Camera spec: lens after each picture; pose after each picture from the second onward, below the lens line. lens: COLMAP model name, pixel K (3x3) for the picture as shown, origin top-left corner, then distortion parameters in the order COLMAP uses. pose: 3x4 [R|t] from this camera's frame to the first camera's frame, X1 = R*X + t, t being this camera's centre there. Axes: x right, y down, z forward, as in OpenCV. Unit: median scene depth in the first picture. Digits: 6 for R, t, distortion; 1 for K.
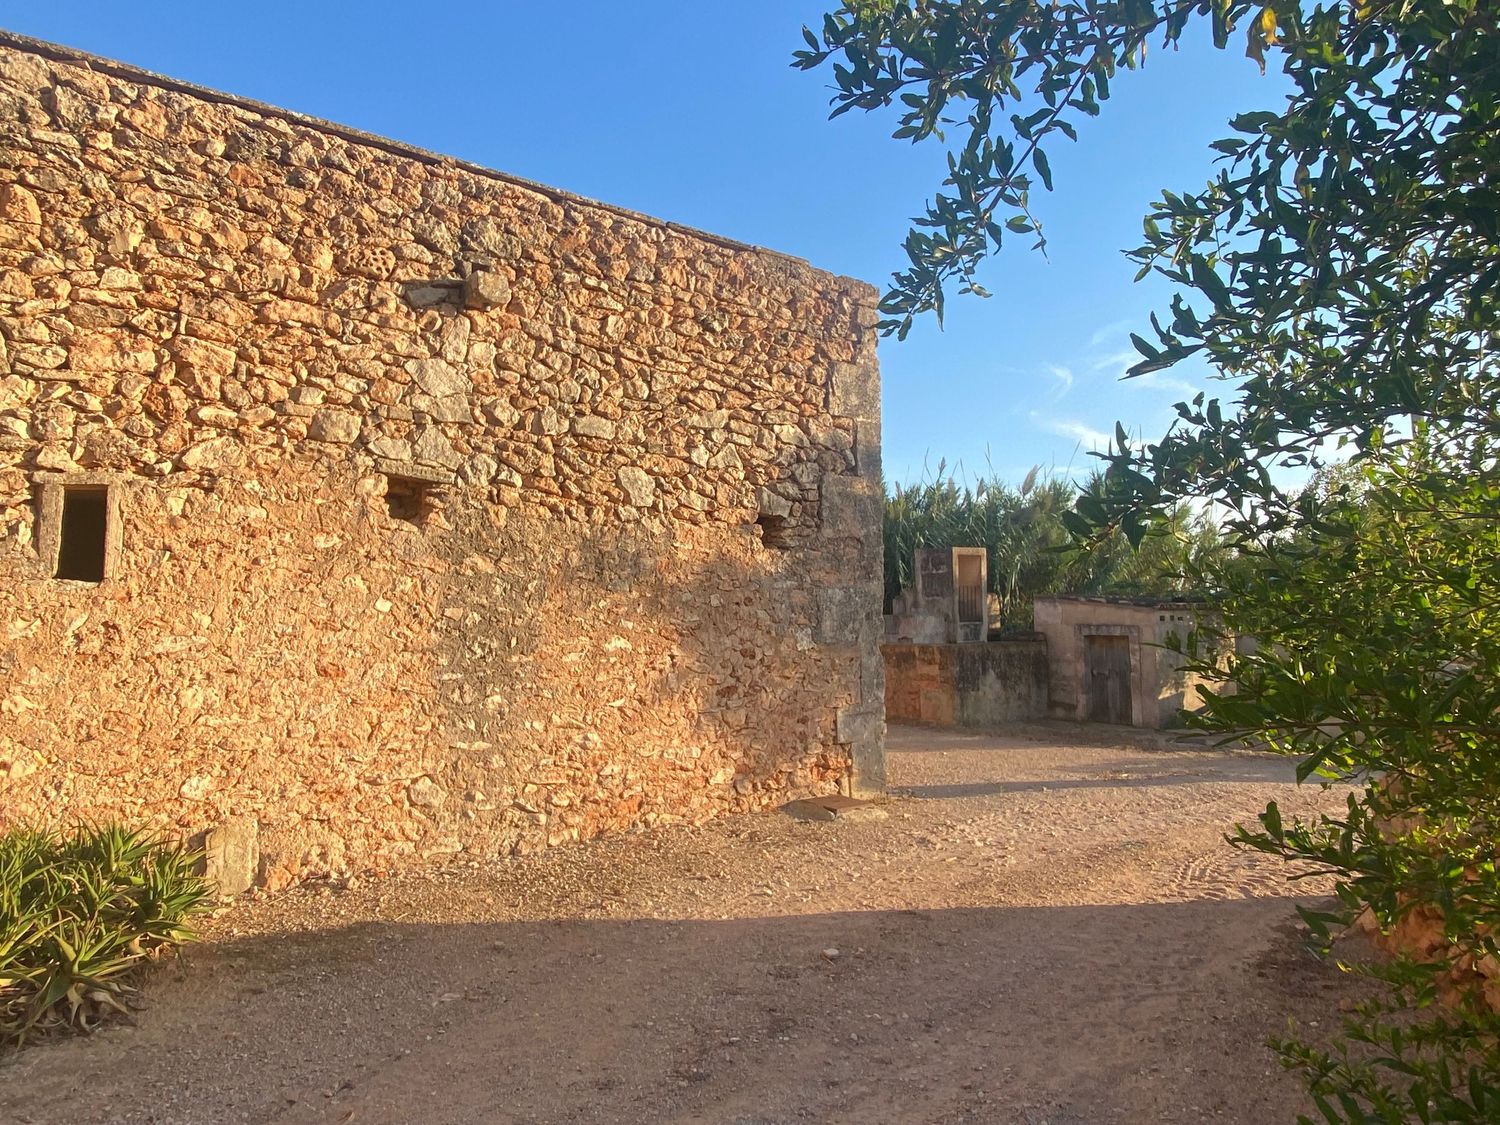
lens RADIAL K [[920.4, 0, 751.6], [0, 920.4, 560.9], [0, 0, 1]] dist [0.005682, 0.000313]
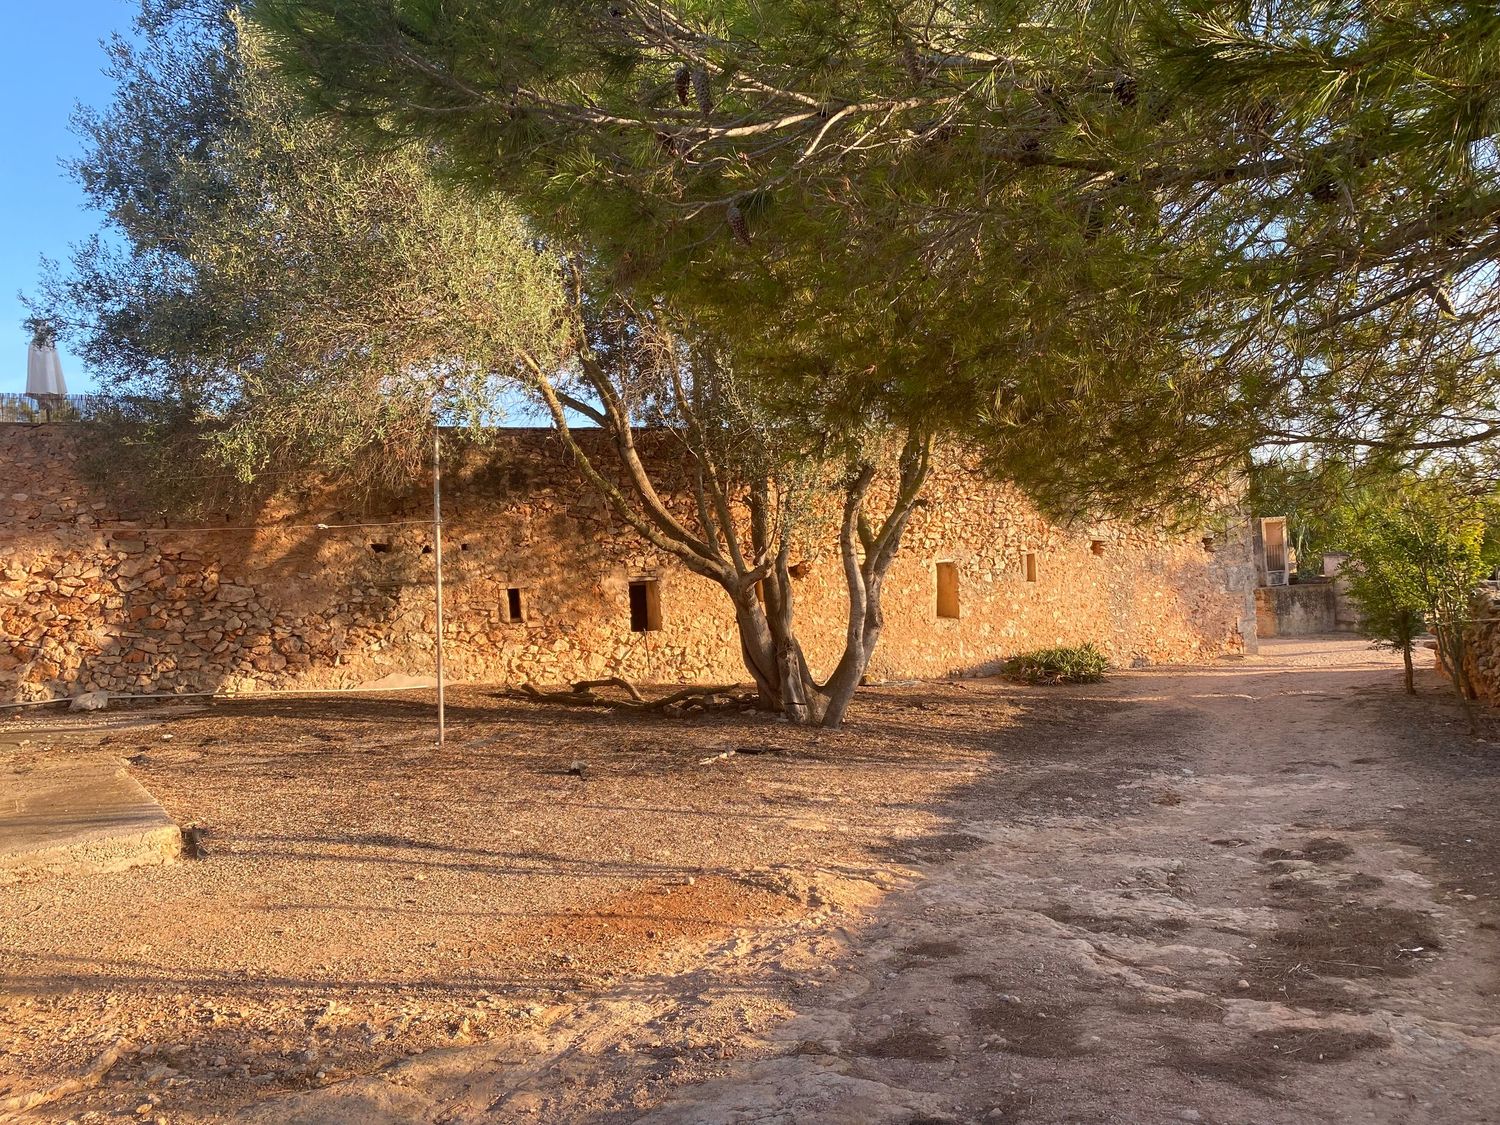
lens RADIAL K [[1164.0, 0, 752.1], [0, 1164.0, 564.8], [0, 0, 1]] dist [0.054914, -0.053223]
pose [[0.987687, -0.039530, -0.151367, -0.683154], [0.049497, 0.996807, 0.062656, -0.228981], [0.148407, -0.069377, 0.986490, -2.168183]]
